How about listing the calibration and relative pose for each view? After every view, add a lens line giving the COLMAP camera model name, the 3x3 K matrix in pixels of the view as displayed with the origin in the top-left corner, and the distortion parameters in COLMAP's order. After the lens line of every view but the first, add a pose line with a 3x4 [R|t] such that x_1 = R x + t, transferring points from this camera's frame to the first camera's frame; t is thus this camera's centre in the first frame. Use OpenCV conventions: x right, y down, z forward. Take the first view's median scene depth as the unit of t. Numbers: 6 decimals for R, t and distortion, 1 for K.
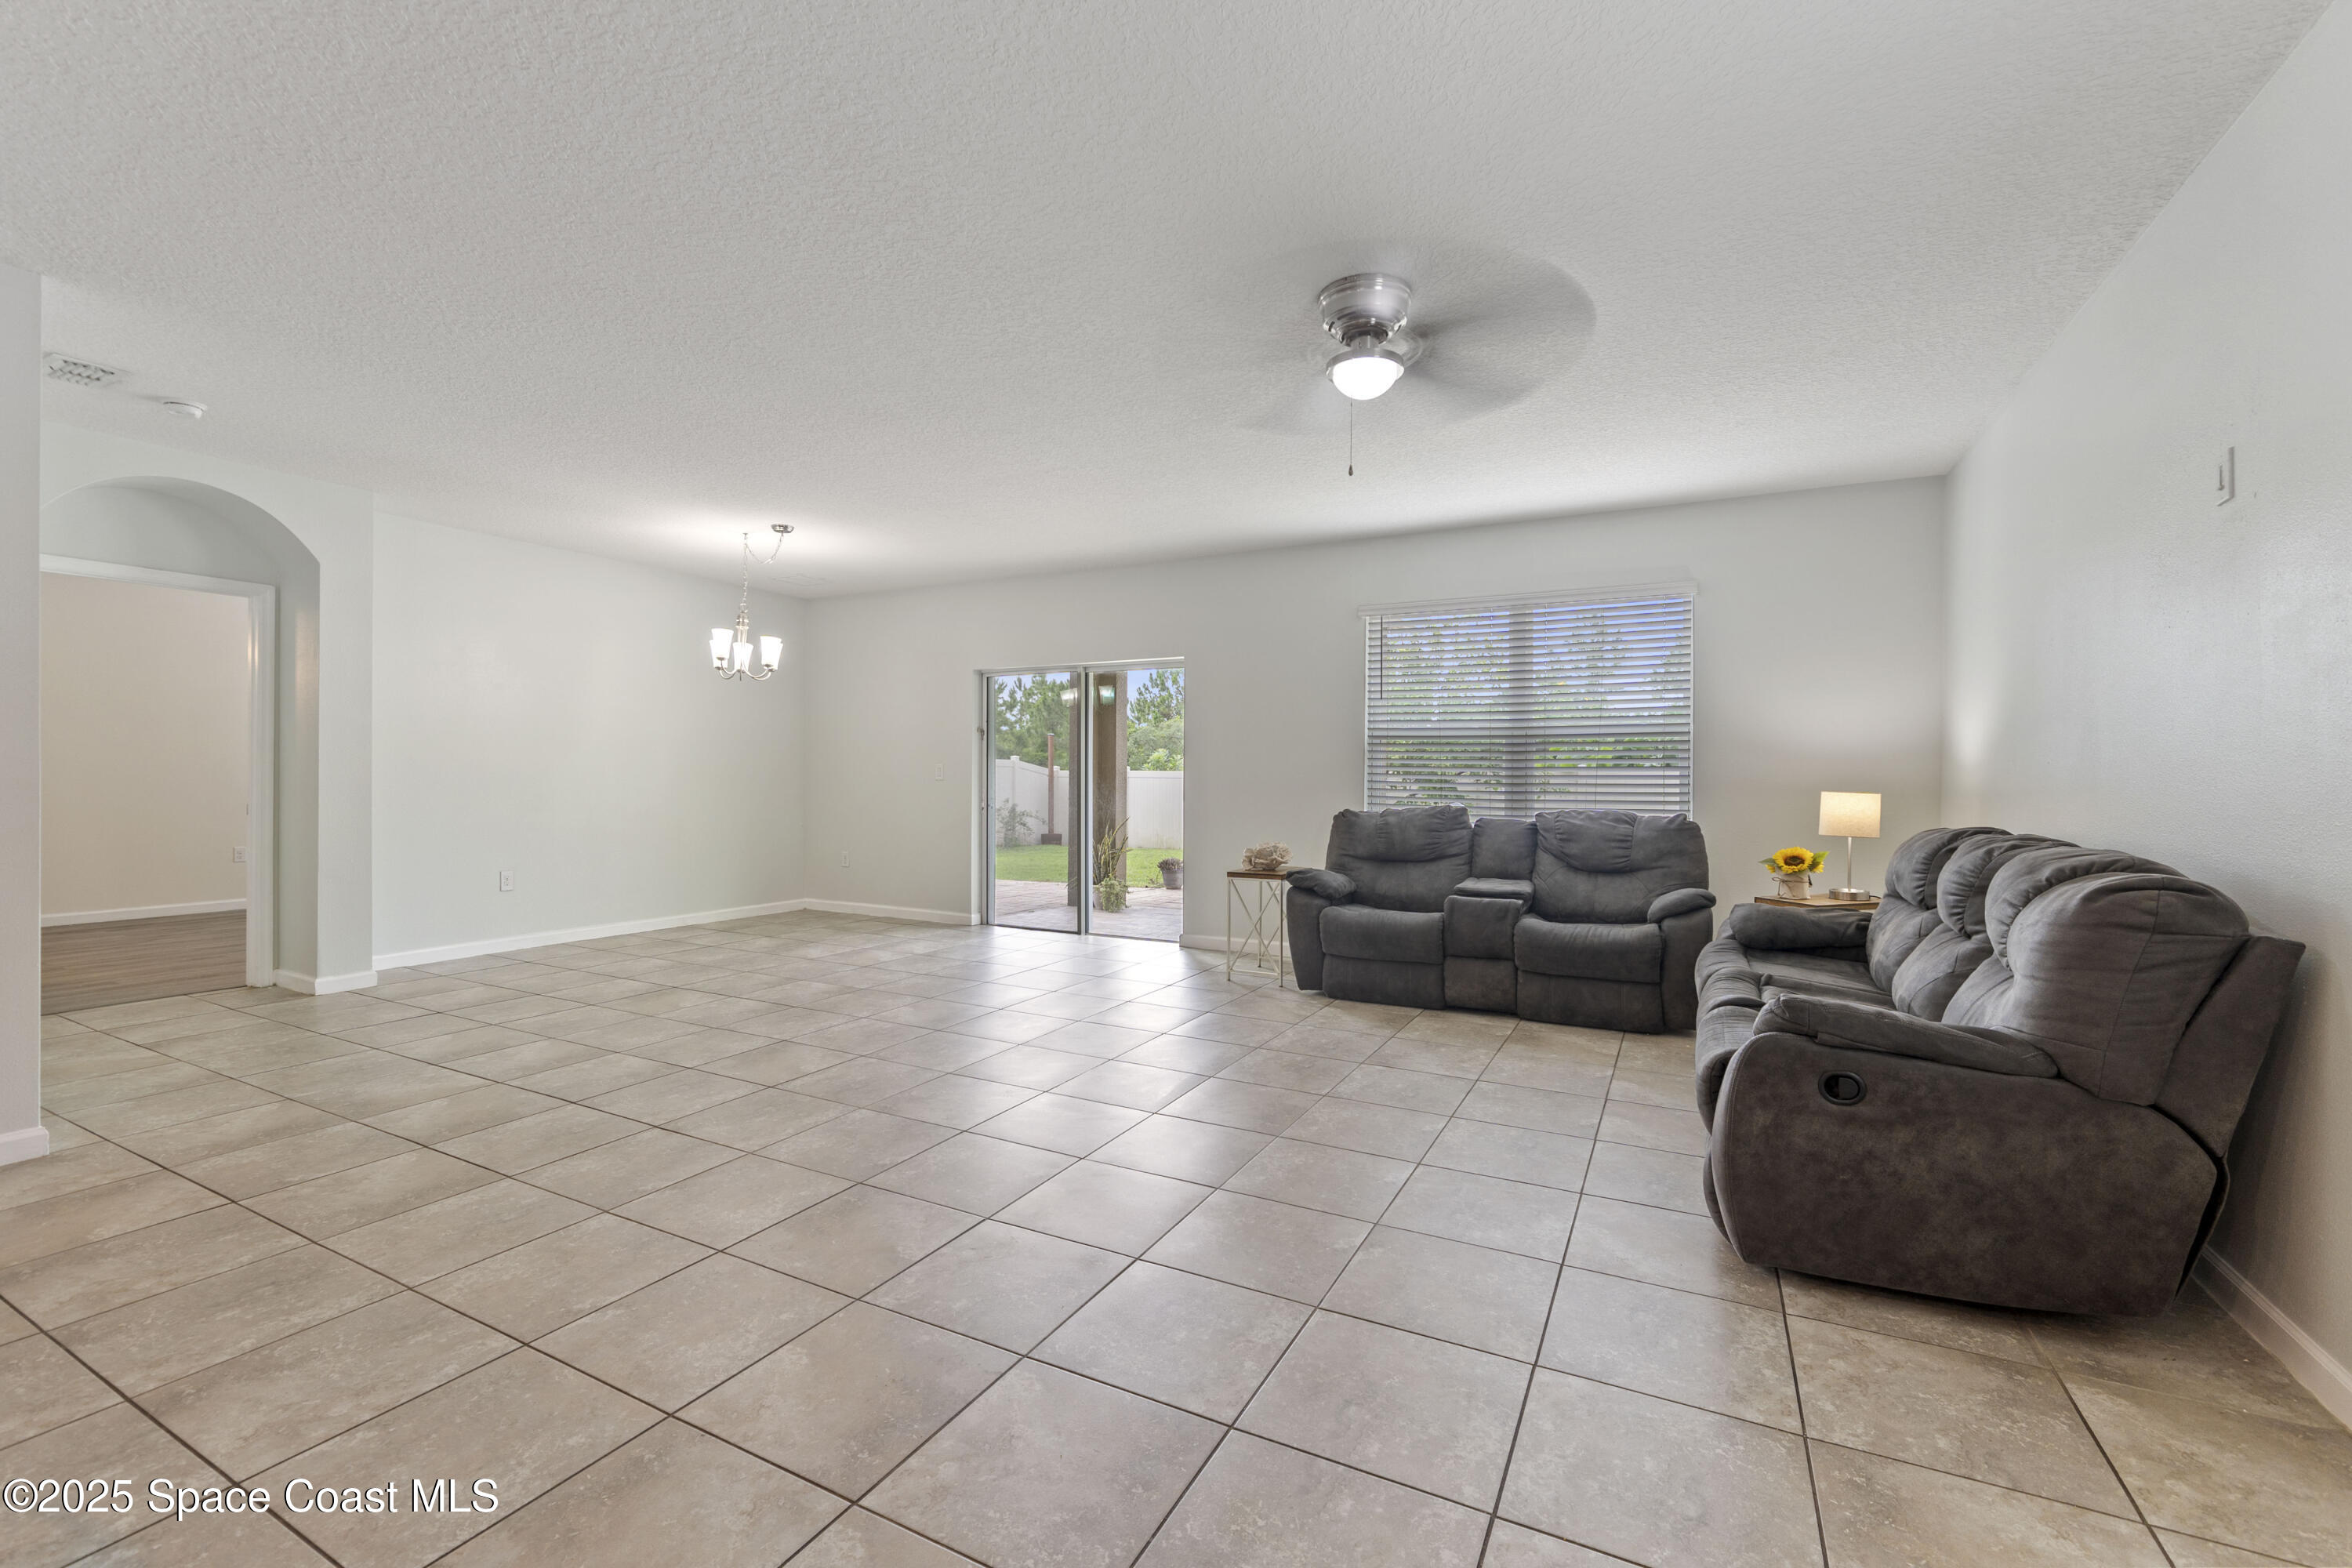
lens RADIAL K [[990.1, 0, 1170.1], [0, 990.1, 789.8], [0, 0, 1]] dist [-0.001757, -0.000067]
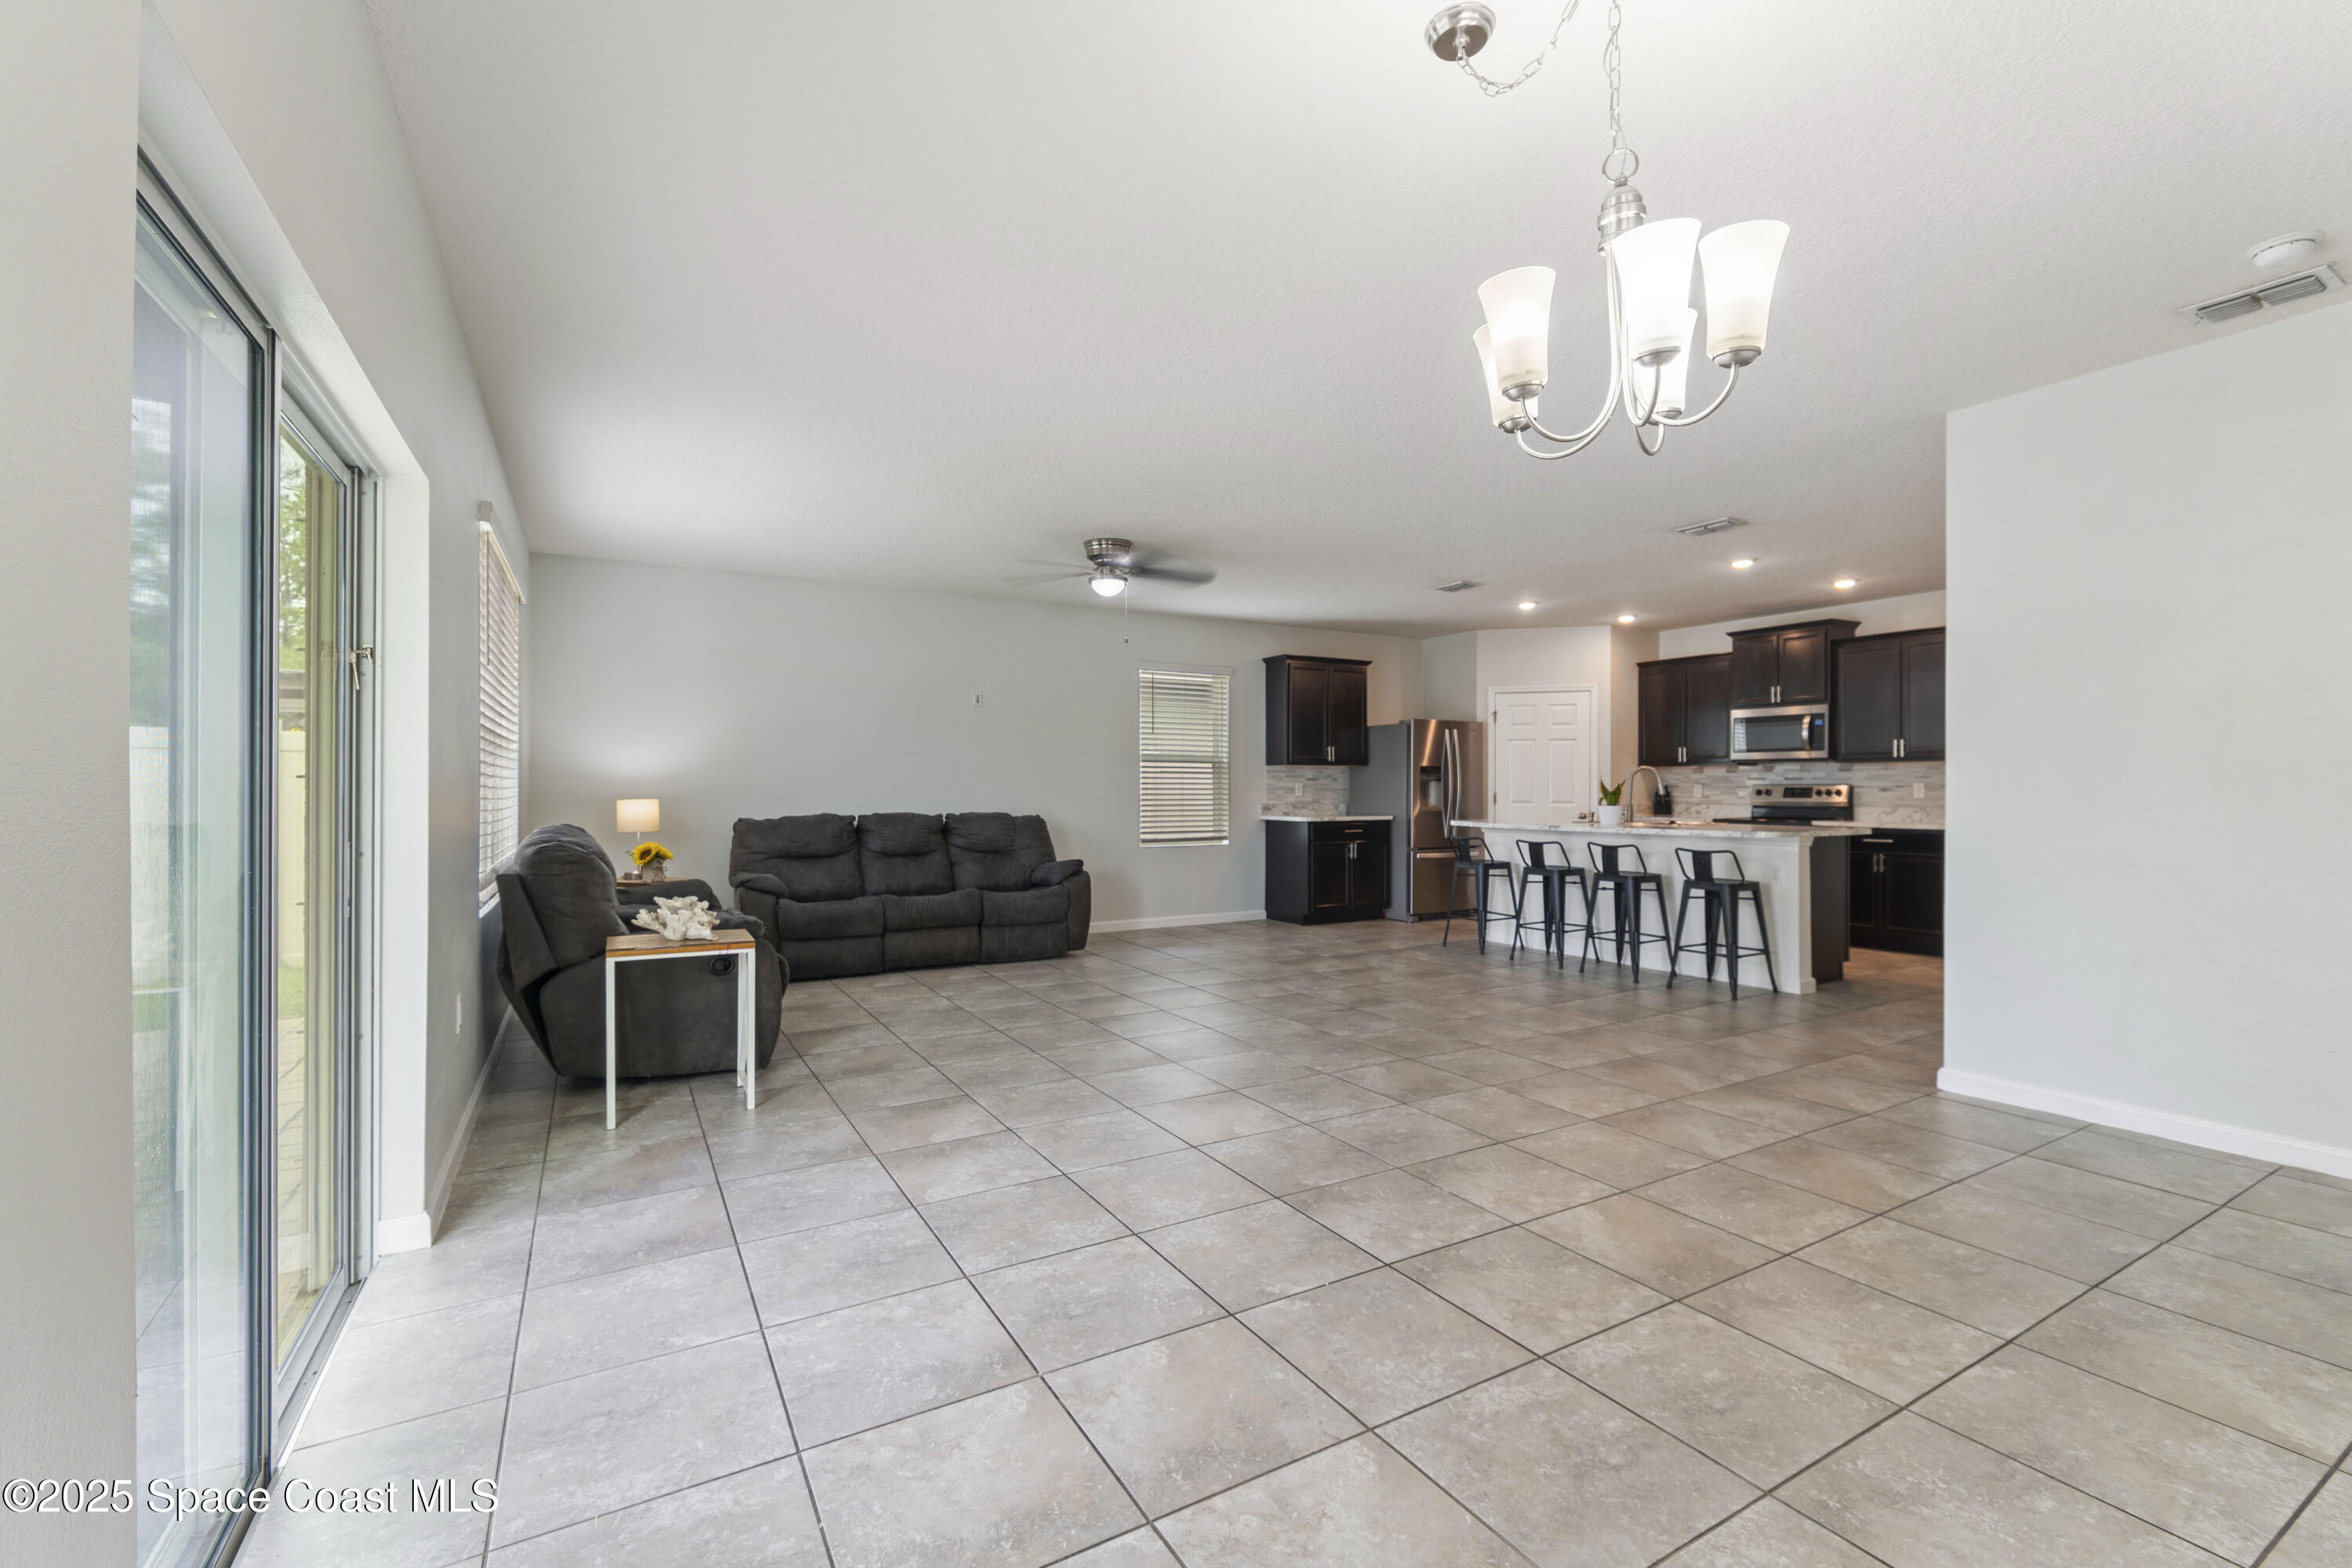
lens RADIAL K [[990.1, 0, 1170.1], [0, 990.1, 789.8], [0, 0, 1]] dist [-0.001757, -0.000067]
pose [[-0.847651, -0.006588, 0.530513, -0.827198], [0.003137, 0.999843, 0.017429, -0.041624], [-0.530545, 0.016438, -0.847498, 2.256025]]
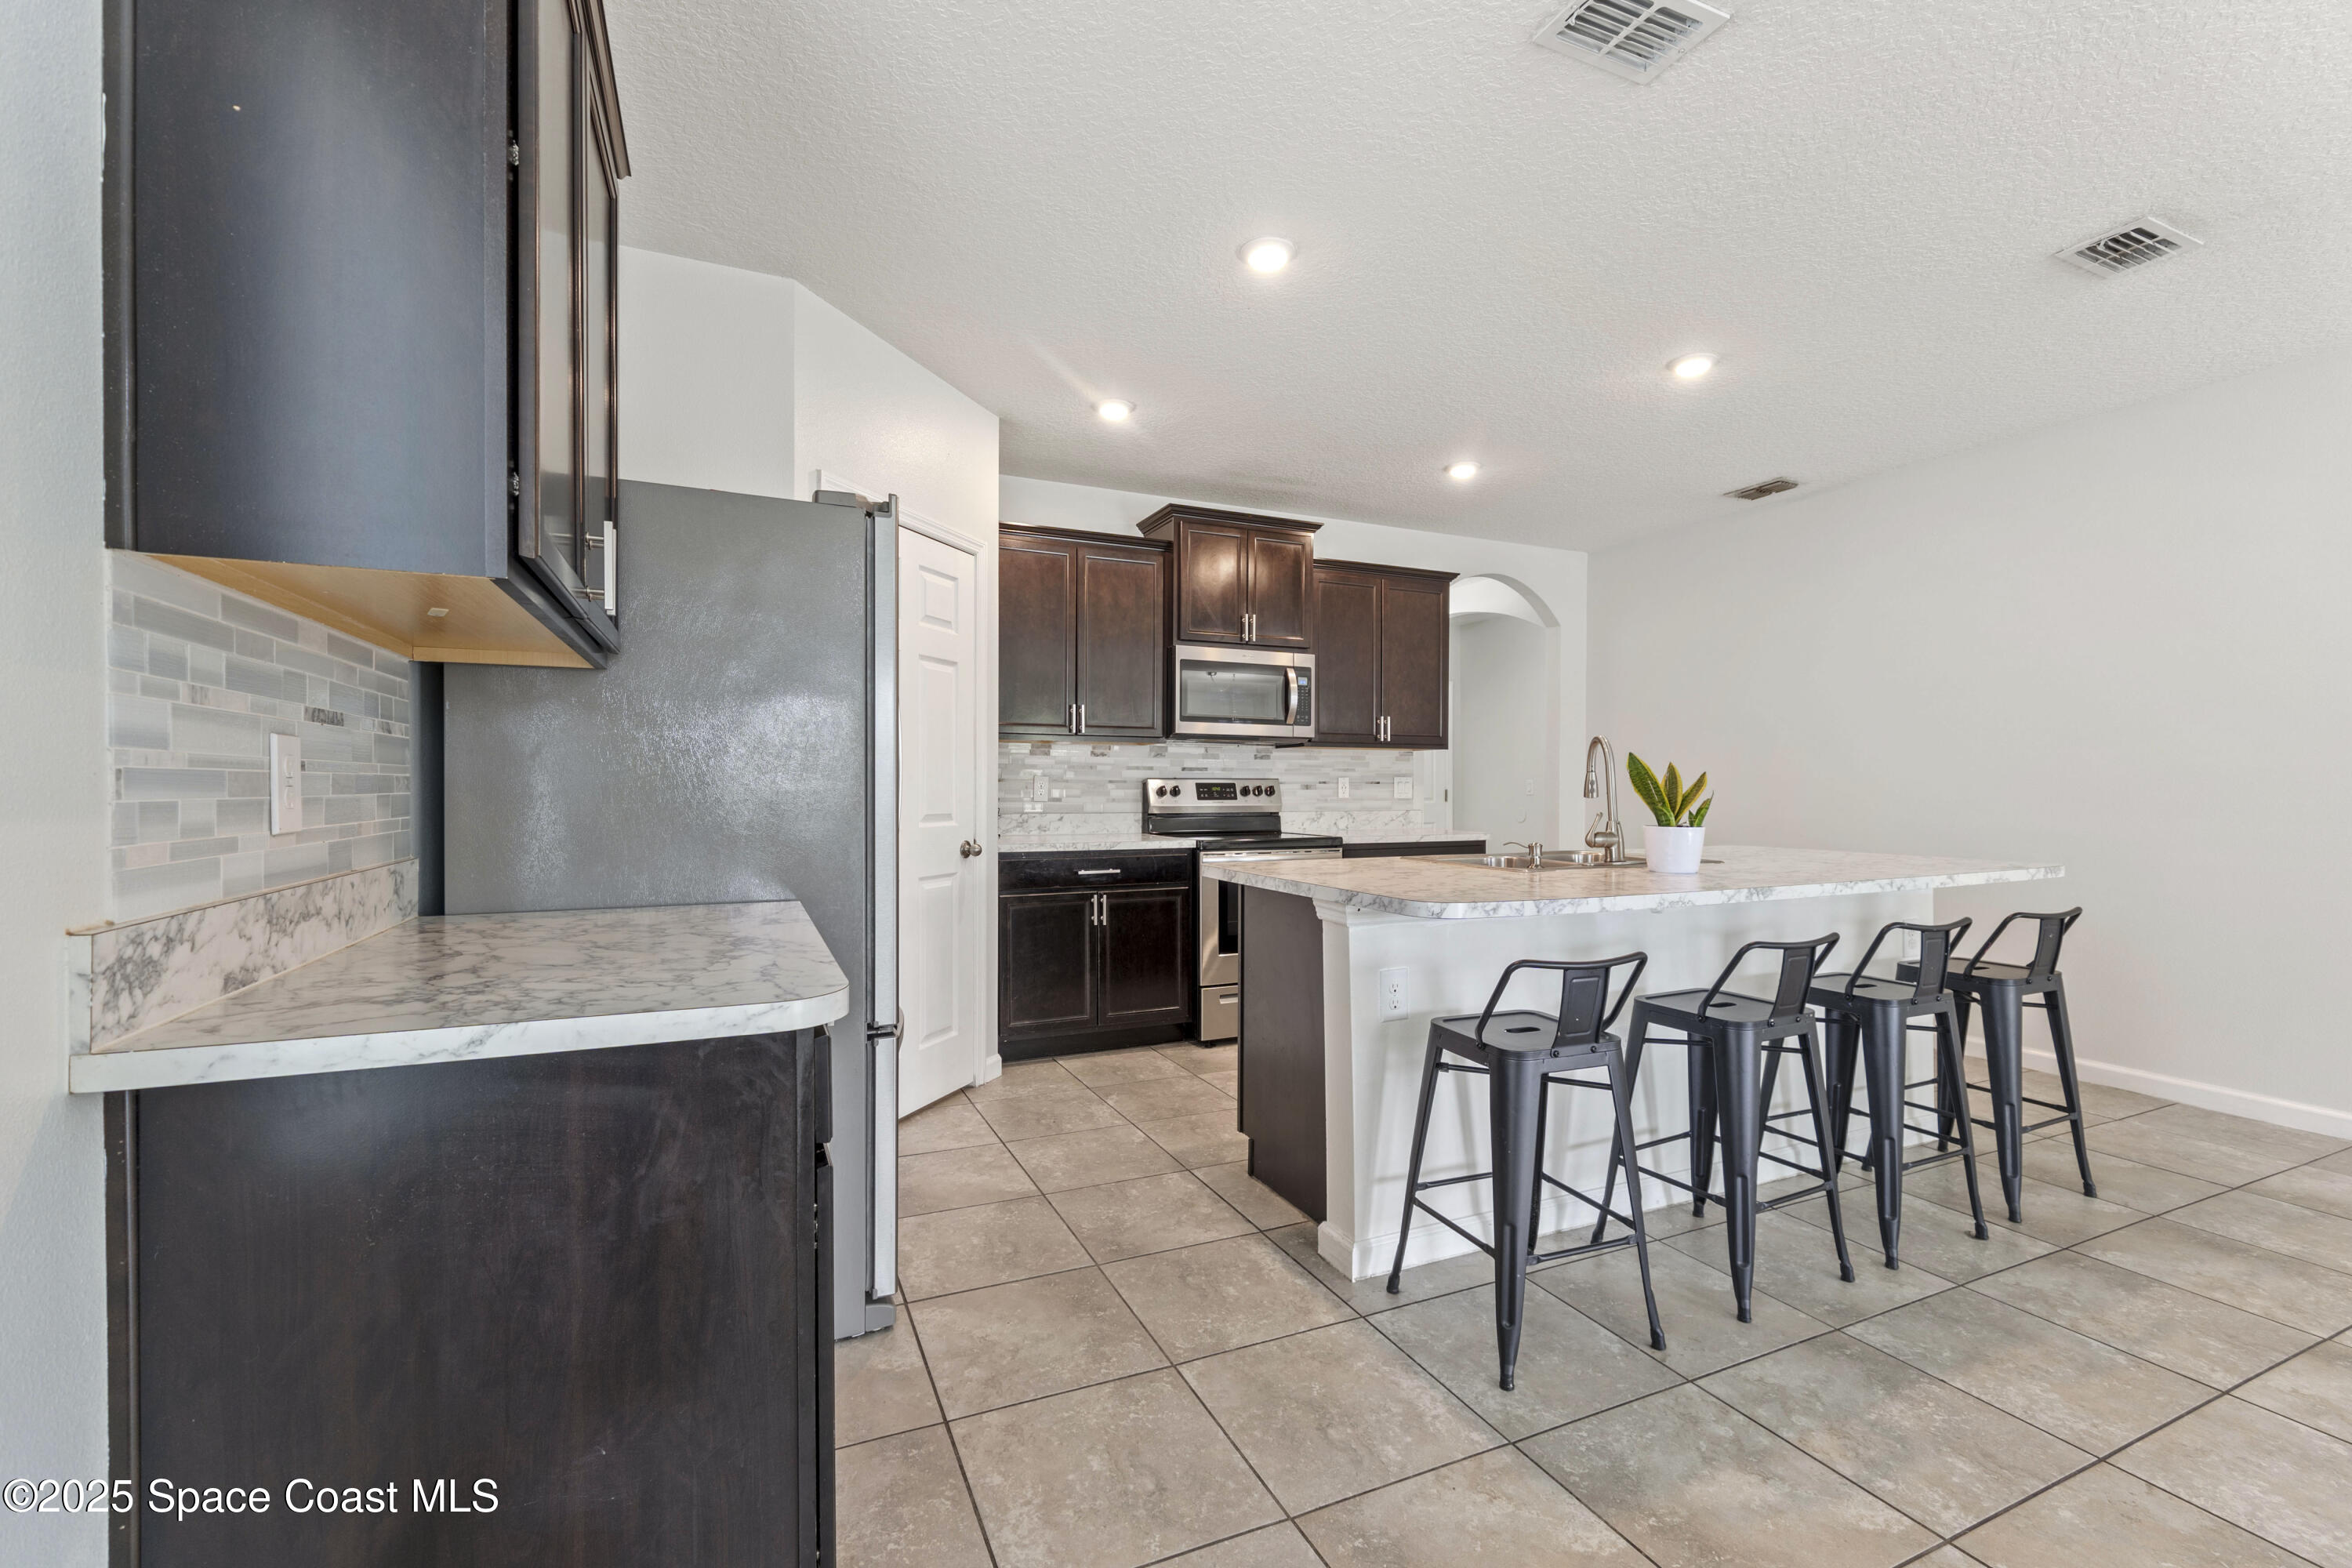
lens RADIAL K [[996.8, 0, 1173.3], [0, 996.8, 792.3], [0, 0, 1]] dist [-0.003546, -0.000231]
pose [[-0.613944, -0.002582, -0.789346, 0.355393], [-0.017815, 0.999785, 0.010586, -0.002856], [0.789149, 0.020562, -0.613858, 0.336424]]
